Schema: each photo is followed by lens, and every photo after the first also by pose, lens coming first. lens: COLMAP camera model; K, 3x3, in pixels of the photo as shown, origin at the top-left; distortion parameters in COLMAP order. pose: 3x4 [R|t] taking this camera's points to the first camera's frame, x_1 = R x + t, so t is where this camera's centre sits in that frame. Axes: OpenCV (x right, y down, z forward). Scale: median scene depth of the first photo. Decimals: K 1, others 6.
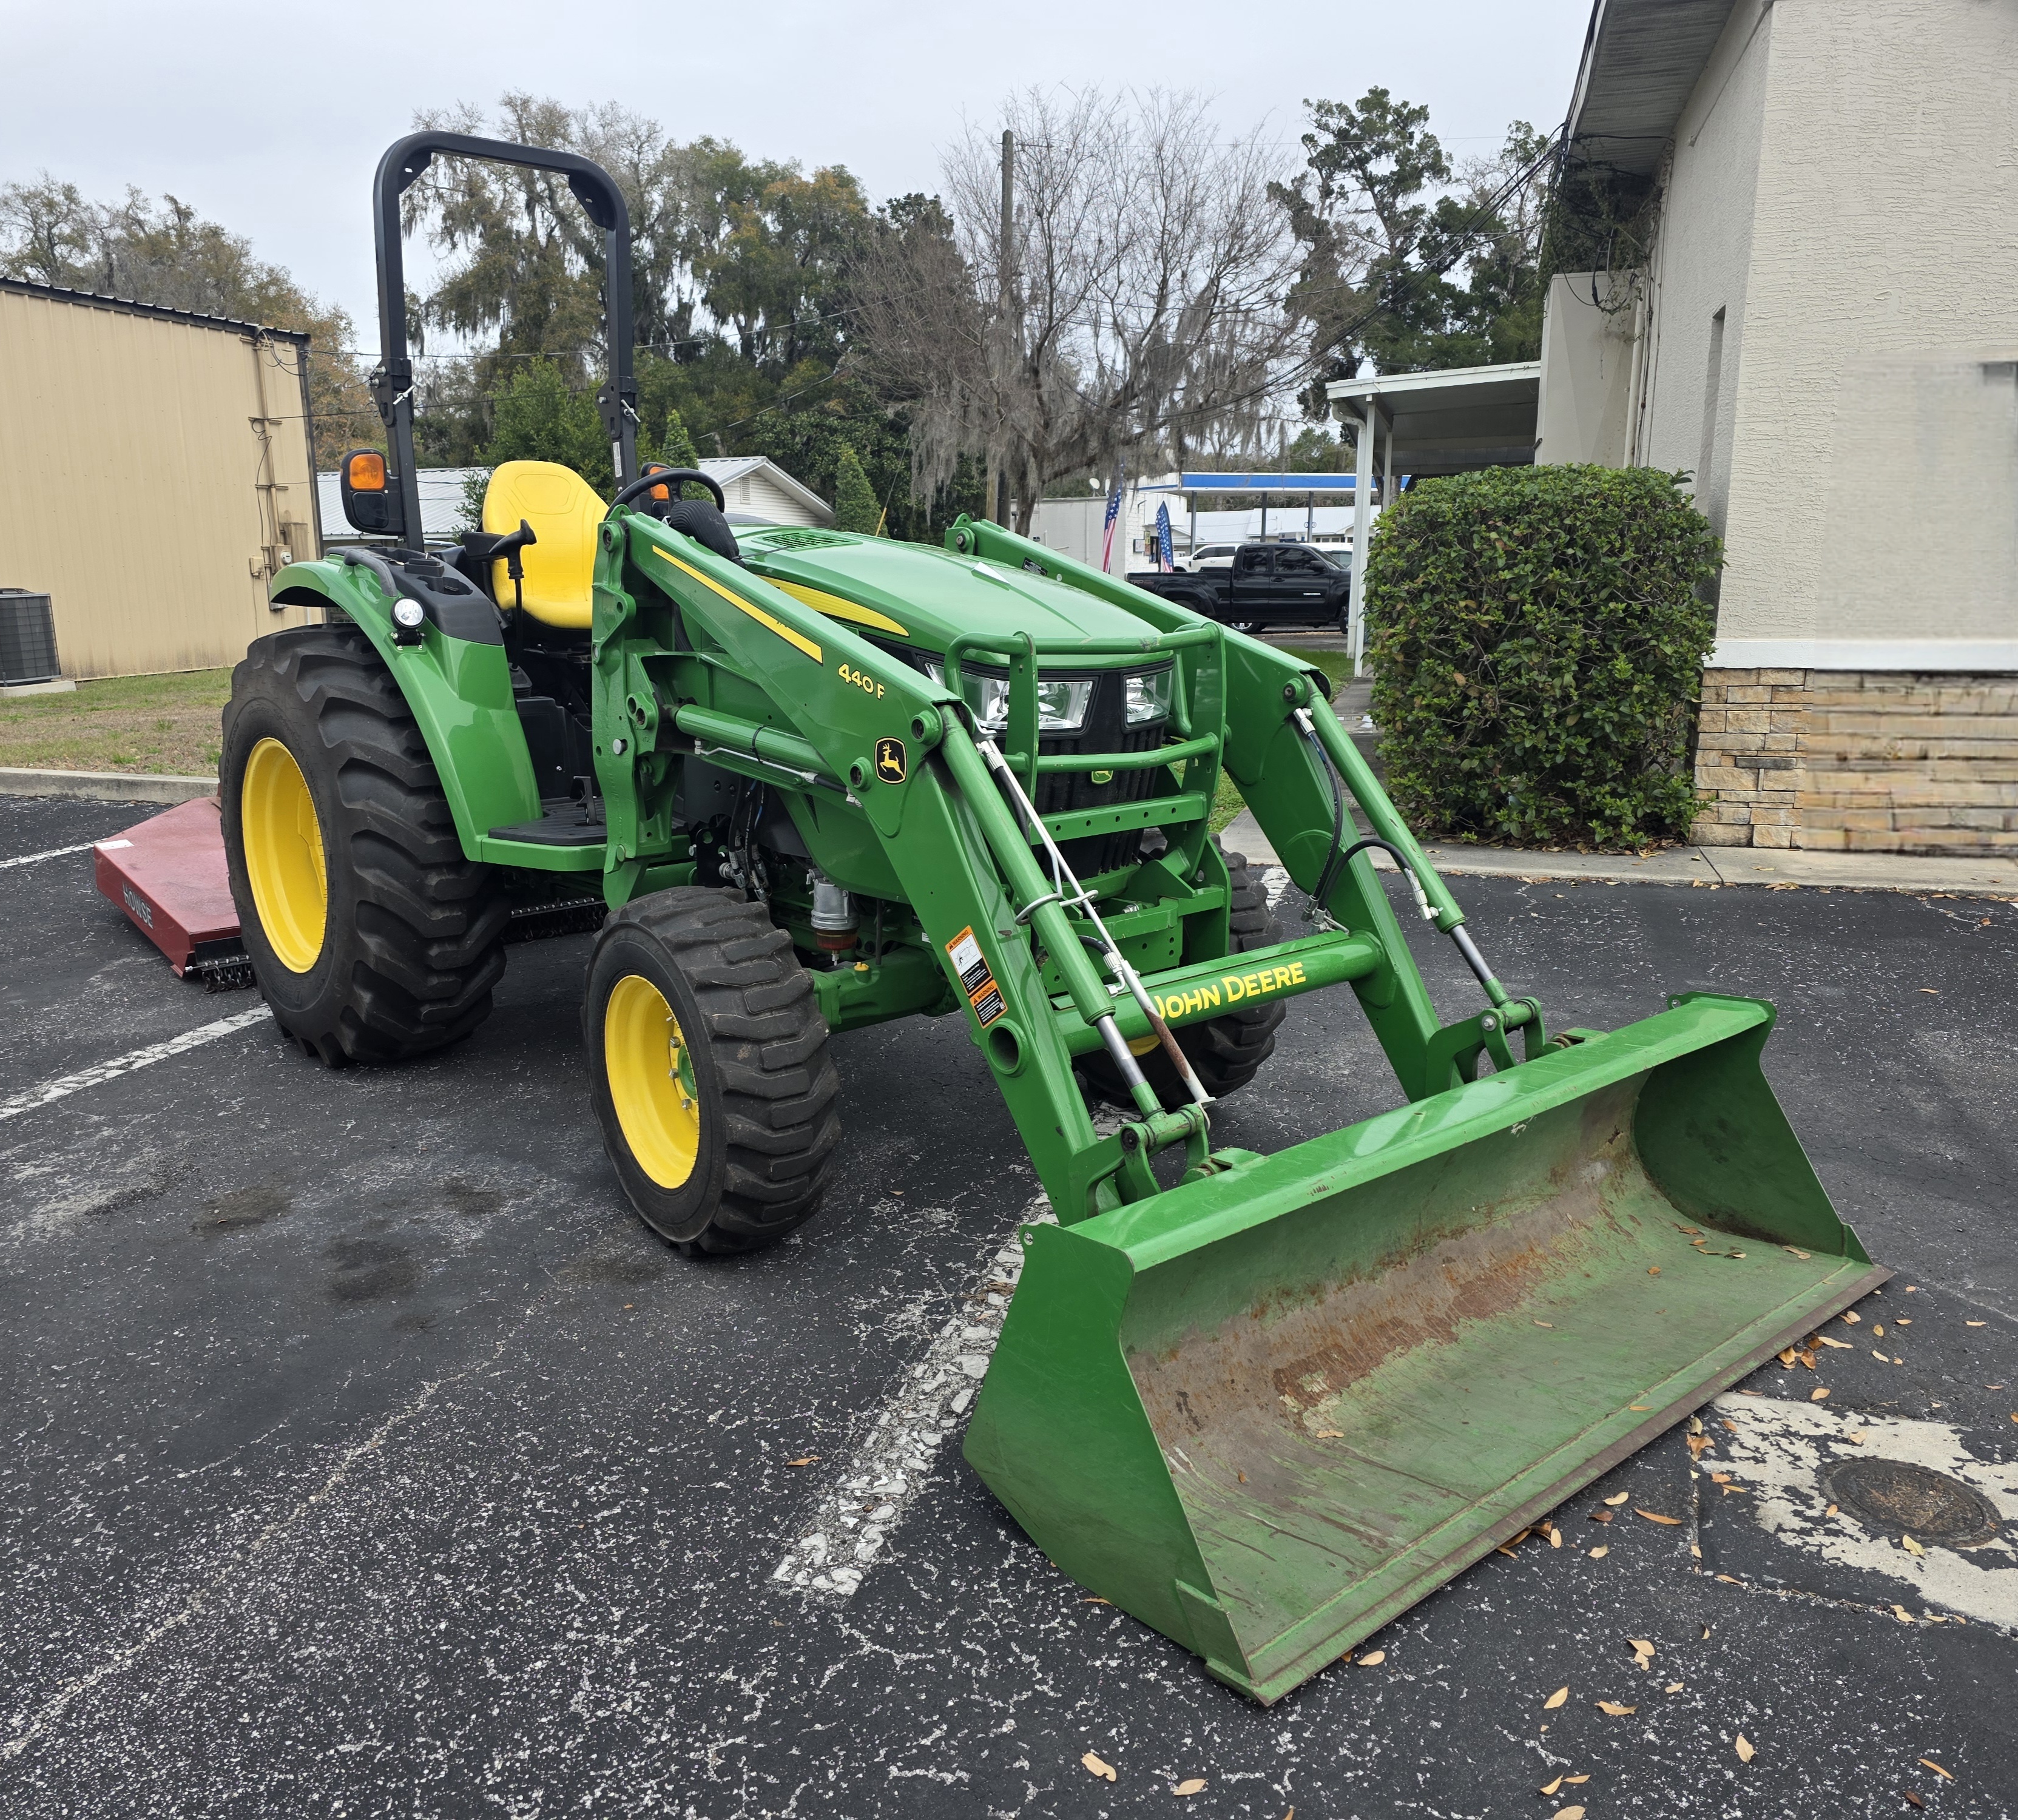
lens RADIAL K [[1630.2, 0, 1009.0], [0, 1630.2, 910.0], [0, 0, 1]] dist [0.049831, -0.040914]
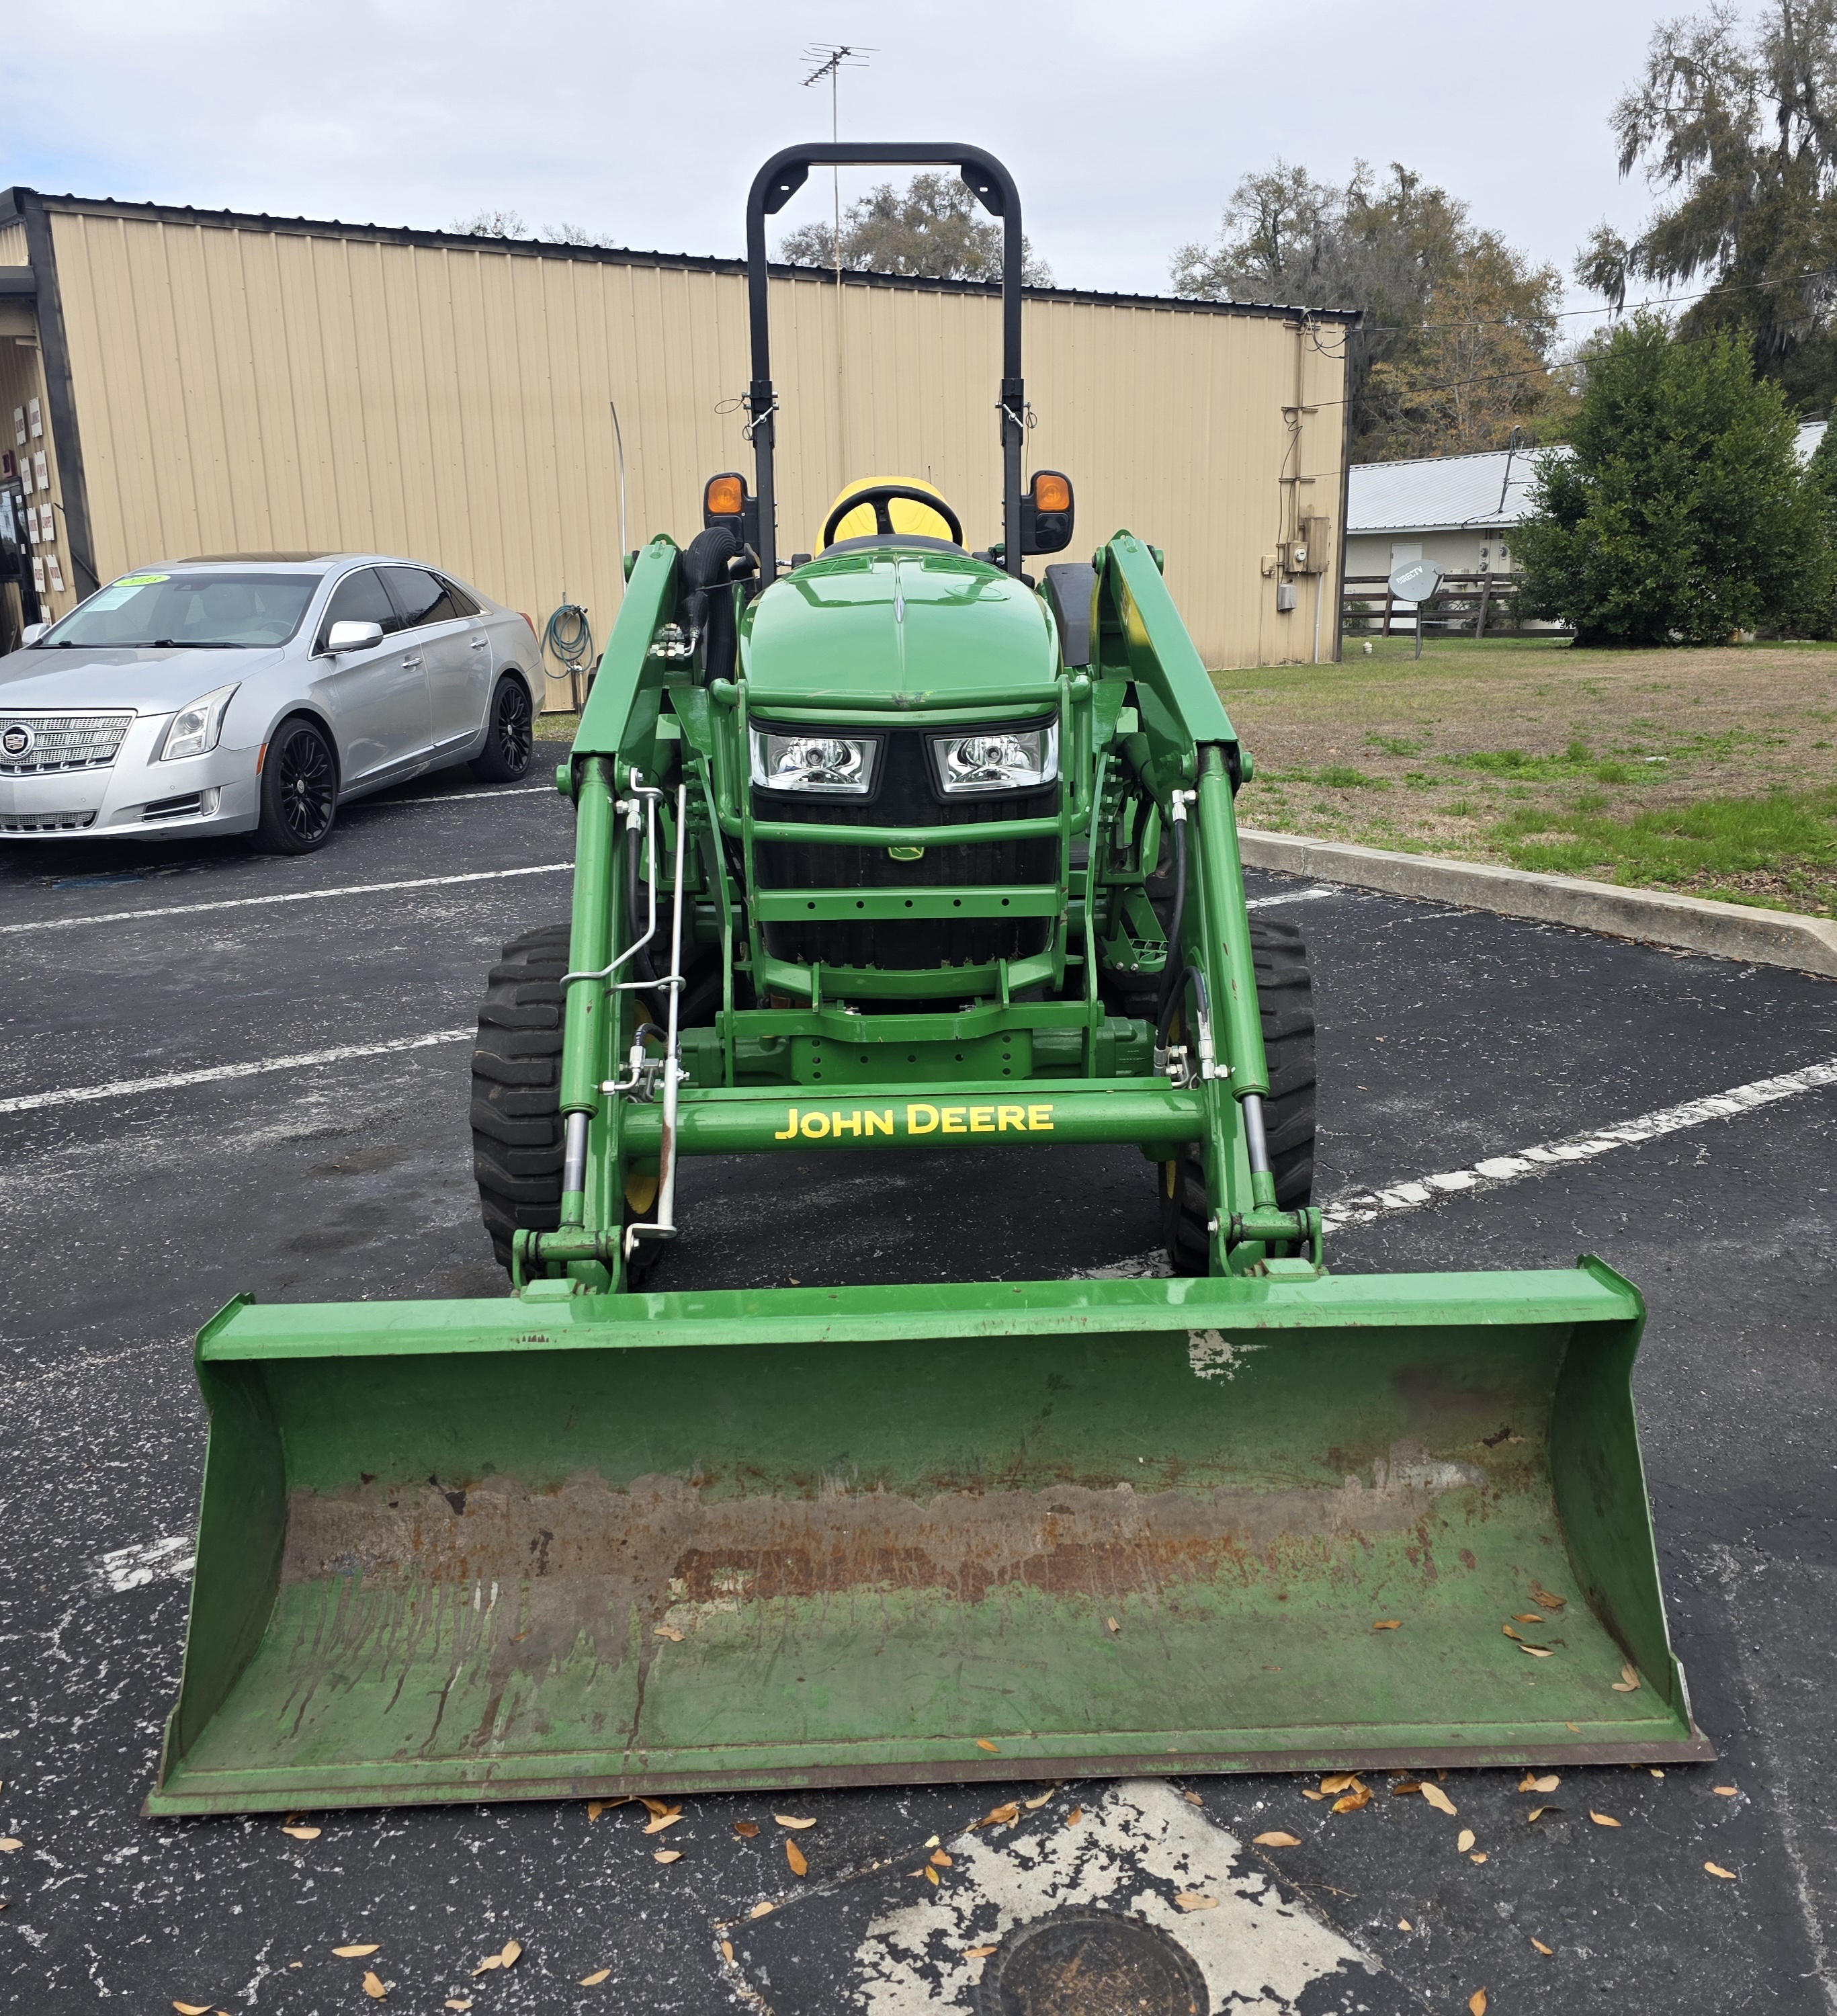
lens RADIAL K [[1832.9, 0, 918.5], [0, 1832.9, 1008.0], [0, 0, 1]] dist [0.062209, -0.058180]
pose [[0.780650, 0.142883, -0.608417, 0.708216], [-0.122421, 0.989615, 0.075329, -0.079519], [0.612862, 0.015677, 0.790035, 0.261350]]
